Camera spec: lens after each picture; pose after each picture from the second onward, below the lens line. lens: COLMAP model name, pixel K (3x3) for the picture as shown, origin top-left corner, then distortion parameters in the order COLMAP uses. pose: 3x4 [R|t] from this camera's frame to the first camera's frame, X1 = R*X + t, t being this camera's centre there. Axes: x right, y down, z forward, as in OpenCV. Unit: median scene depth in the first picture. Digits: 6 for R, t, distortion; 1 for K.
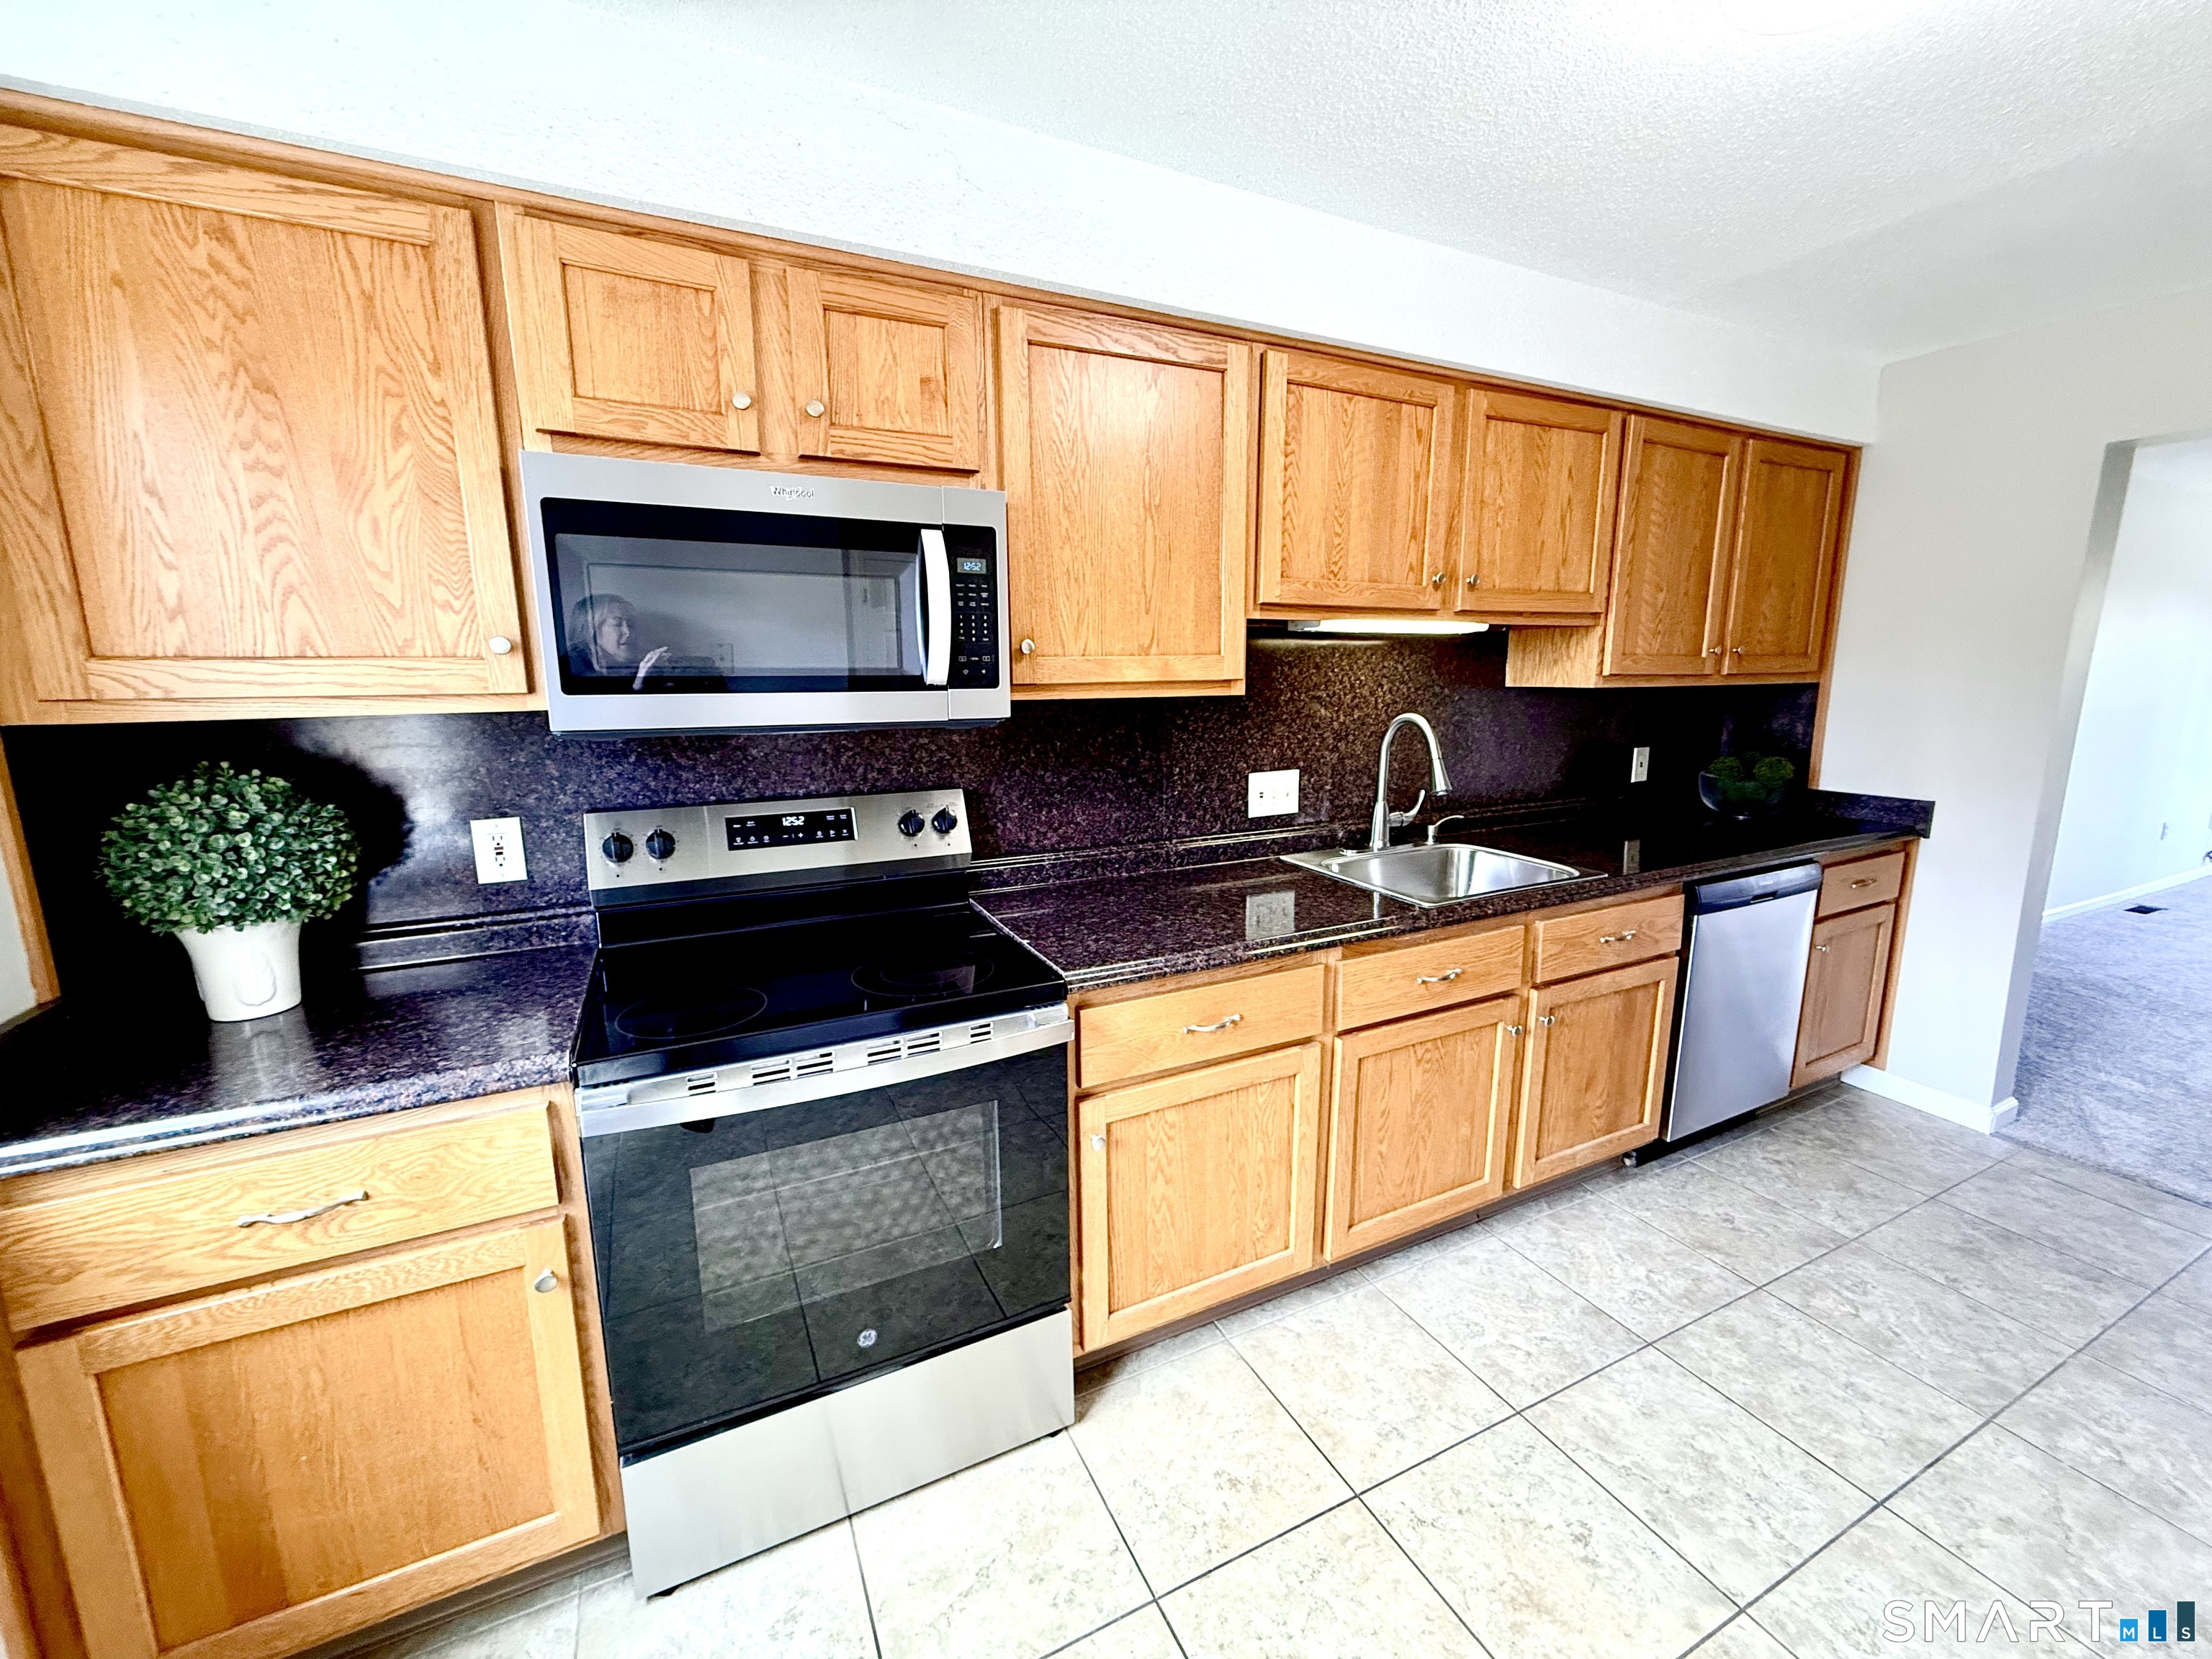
lens RADIAL K [[881.0, 0, 1101.8], [0, 881.0, 824.9], [0, 0, 1]] dist [-0.002305, 0.001398]
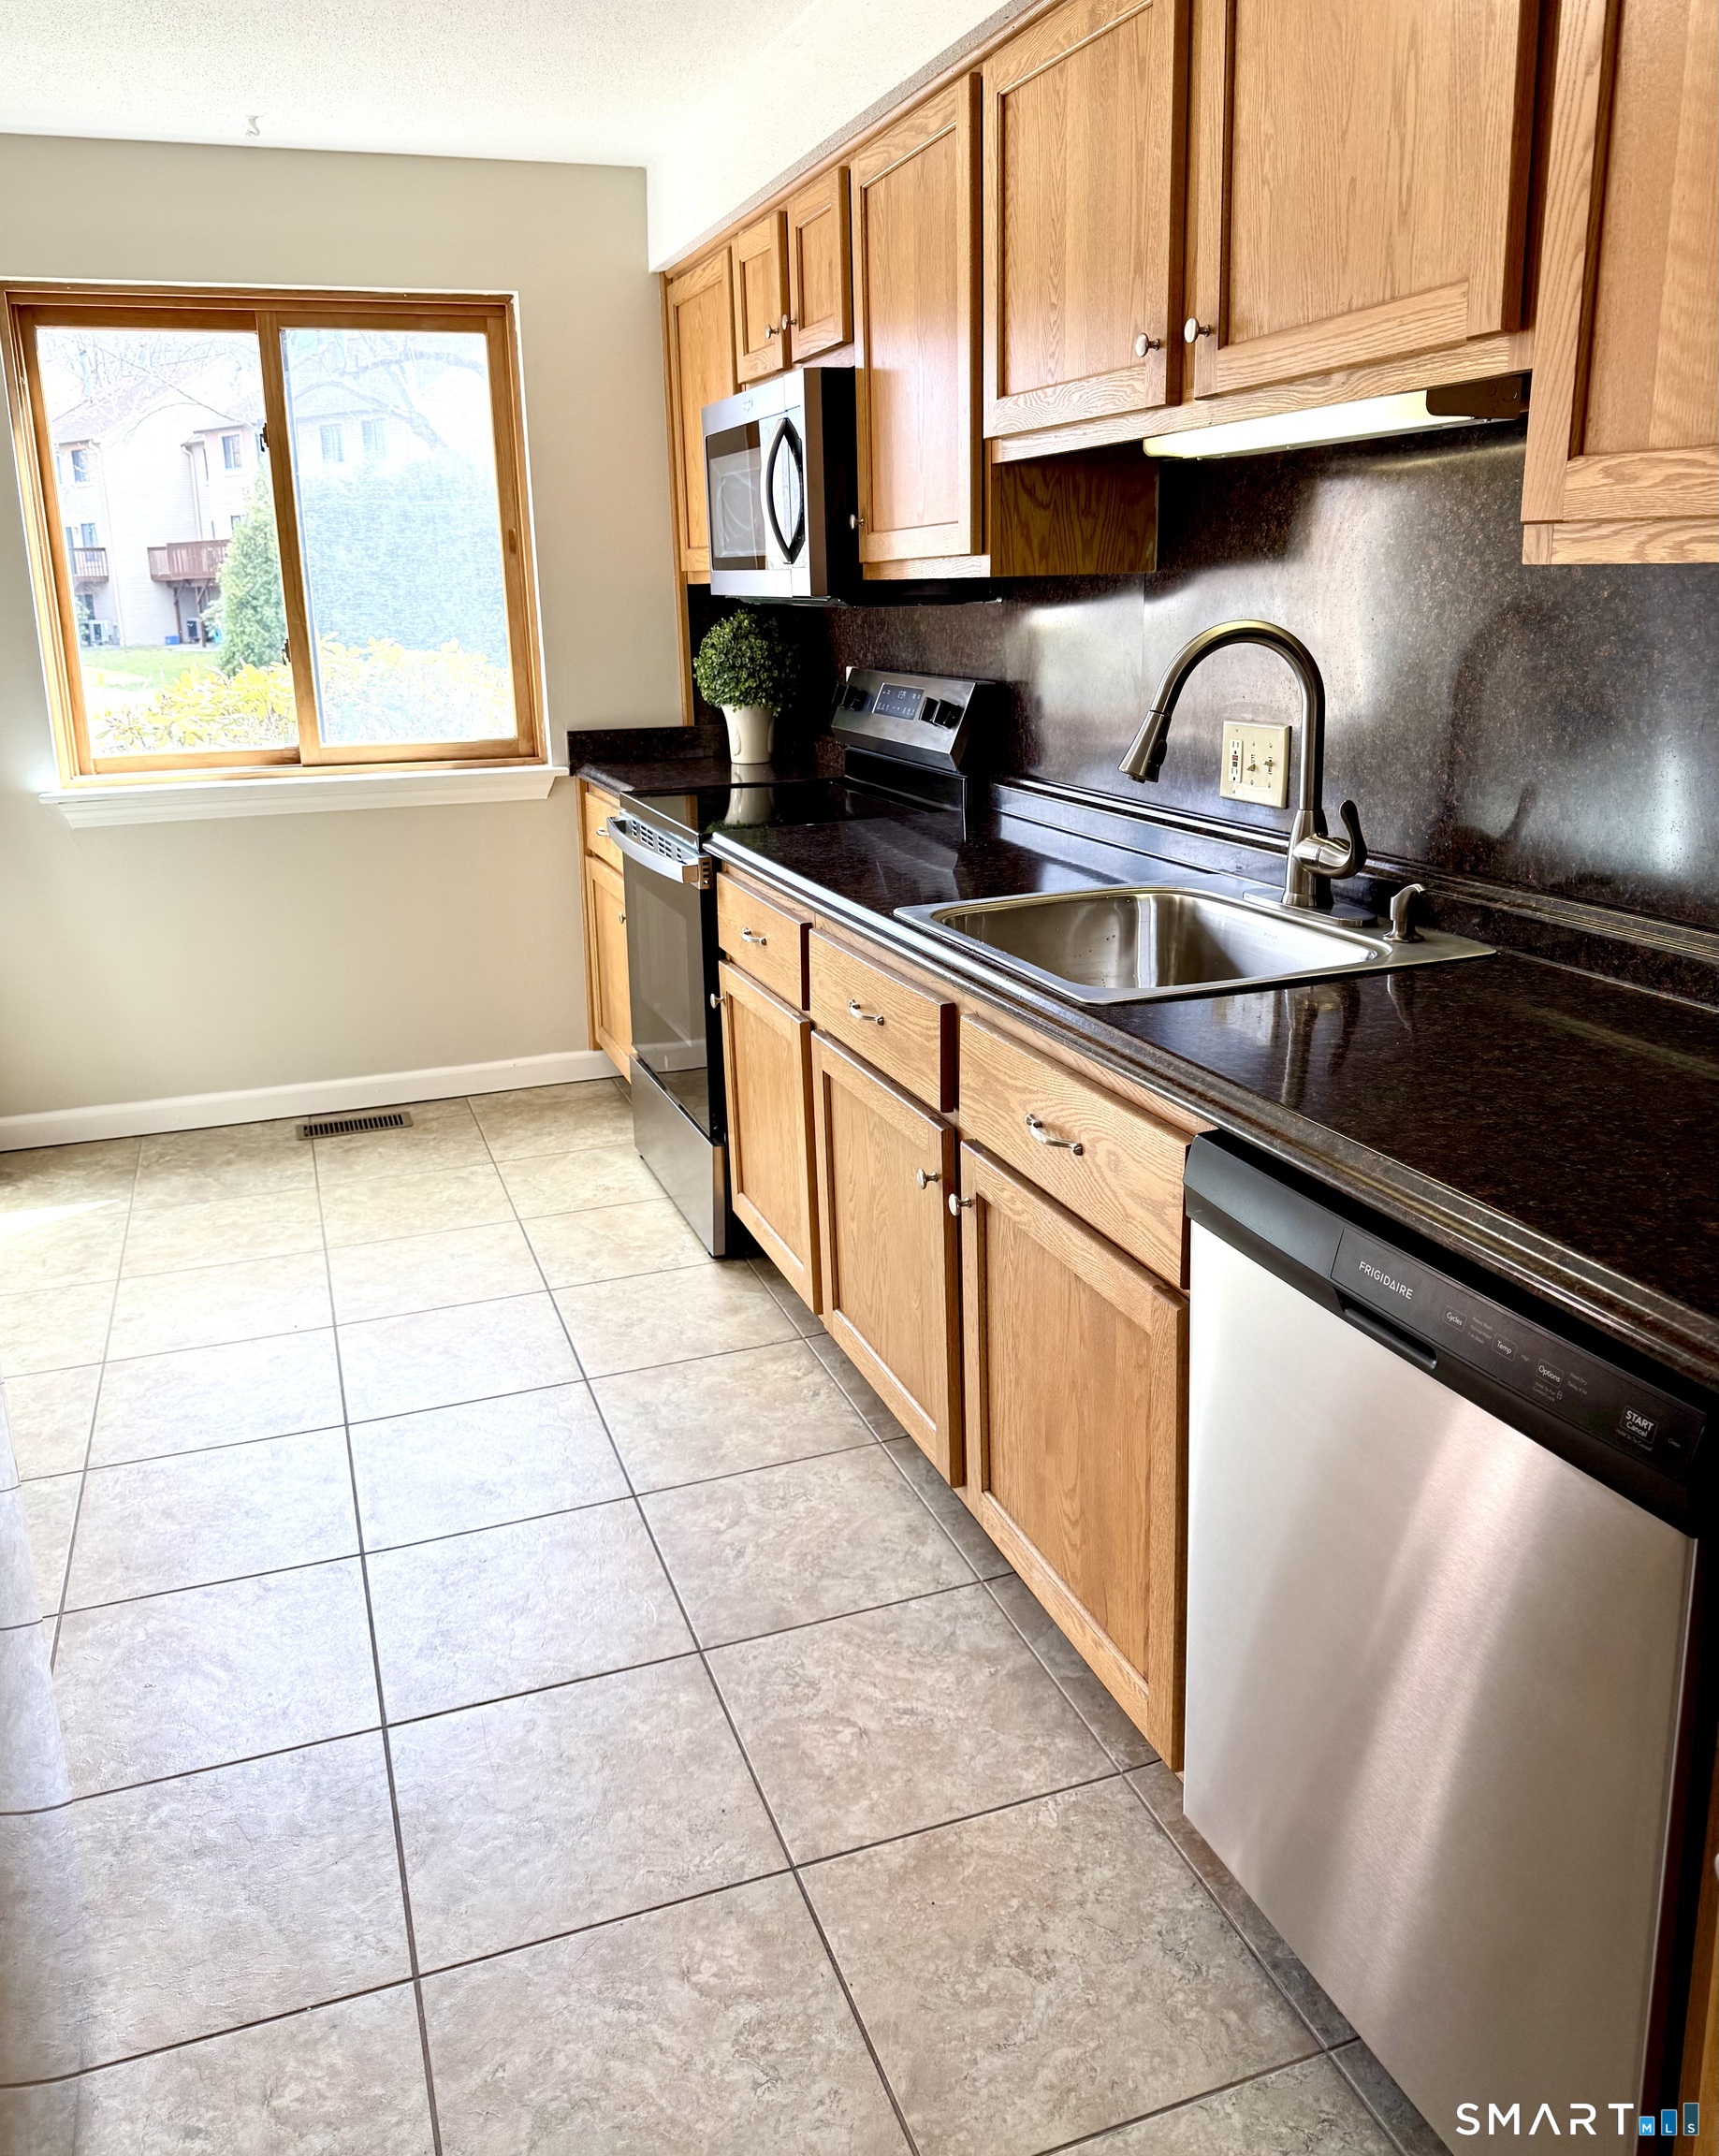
lens RADIAL K [[1666.5, 0, 874.3], [0, 1666.5, 1003.2], [0, 0, 1]] dist [0.032404, -0.075434]
pose [[-0.097345, 0.253598, -0.962399, 1.766864], [-0.155567, 0.951228, 0.266390, -0.188475], [0.983017, 0.175650, -0.053145, 1.198481]]
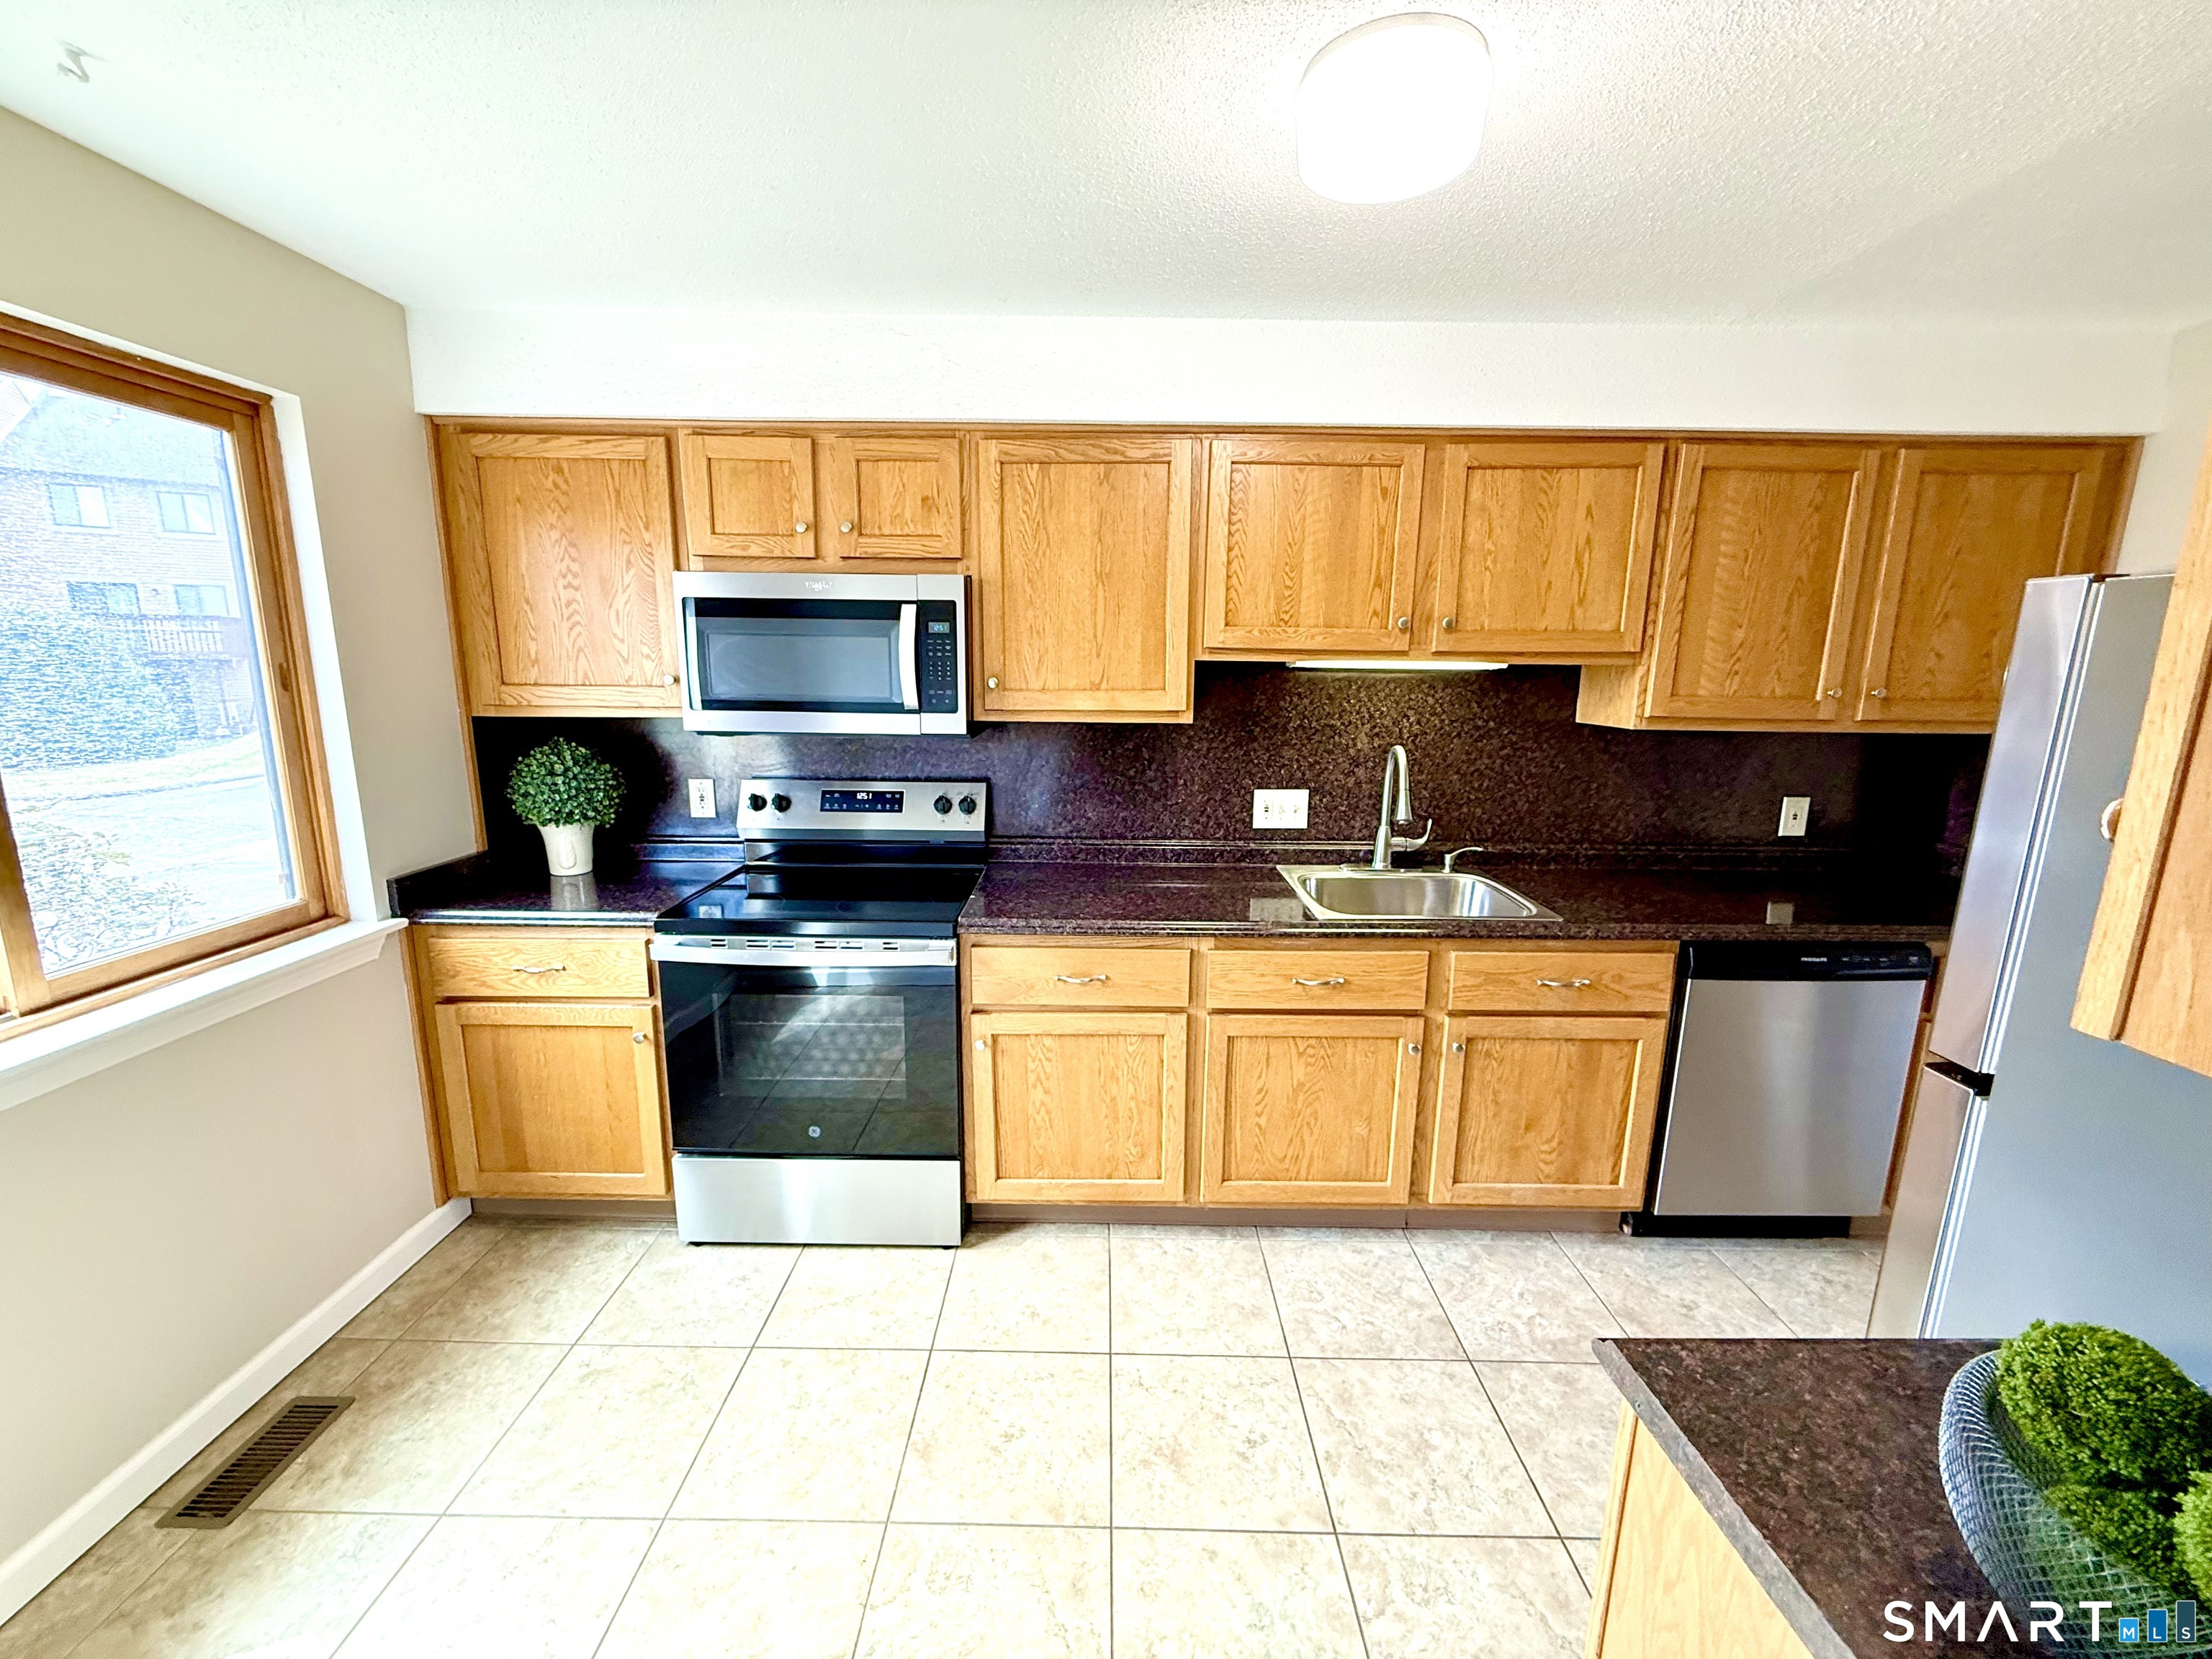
lens RADIAL K [[881.0, 0, 1101.1], [0, 881.0, 823.5], [0, 0, 1]] dist [-0.002305, 0.001398]
pose [[0.898410, 0.096942, -0.428324, 0.665793], [-0.094030, 0.995175, 0.028007, -0.038728], [0.428973, 0.015113, 0.903191, -0.158124]]
